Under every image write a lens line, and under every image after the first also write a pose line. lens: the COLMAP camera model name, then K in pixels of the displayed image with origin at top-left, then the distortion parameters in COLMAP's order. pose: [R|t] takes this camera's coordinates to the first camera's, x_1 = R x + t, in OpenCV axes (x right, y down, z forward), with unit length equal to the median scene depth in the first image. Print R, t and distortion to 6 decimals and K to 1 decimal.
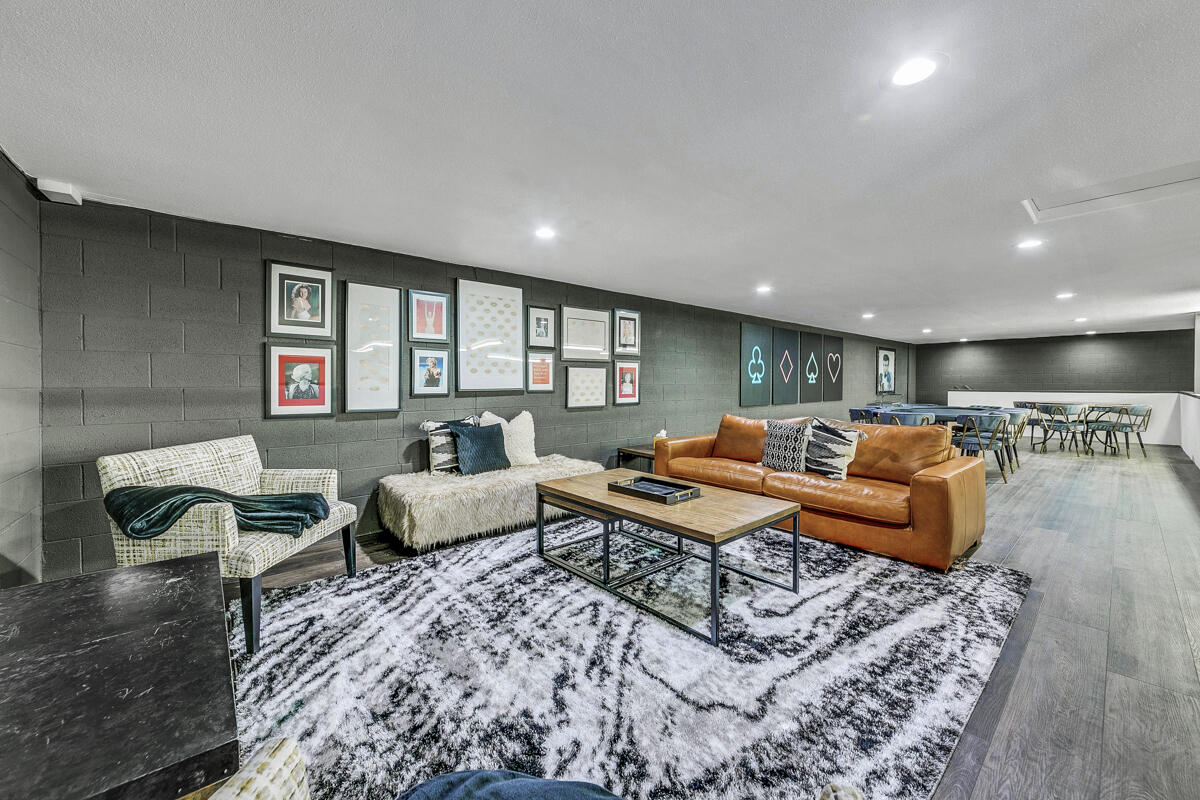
lens RADIAL K [[453.9, 0, 599.9], [0, 453.9, 384.5], [0, 0, 1]] dist [-0.000267, -0.000024]
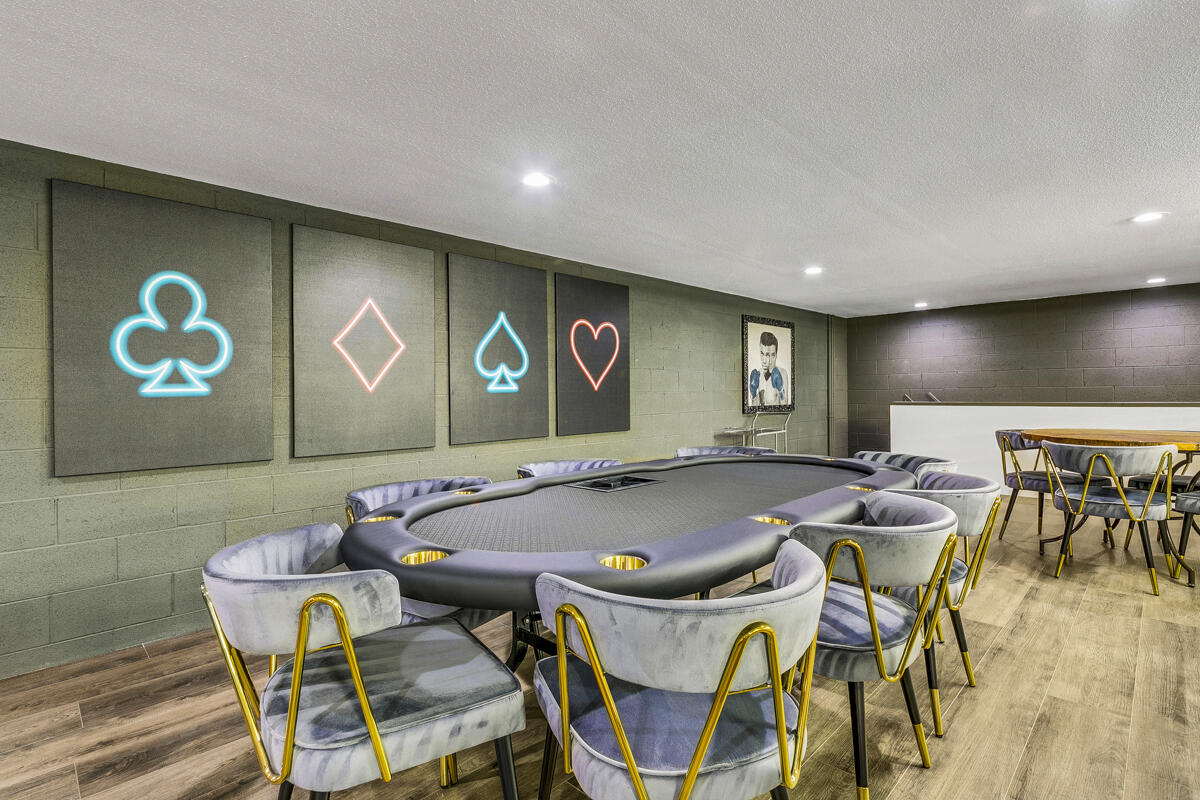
lens RADIAL K [[560.7, 0, 600.4], [0, 560.7, 389.7], [0, 0, 1]] dist [-0.000091, -0.000173]
pose [[0.997266, -0.008994, 0.073349, 0.447568], [0.009697, 0.999910, -0.009240, 0.000262], [-0.073259, 0.009926, 0.997264, 0.448639]]
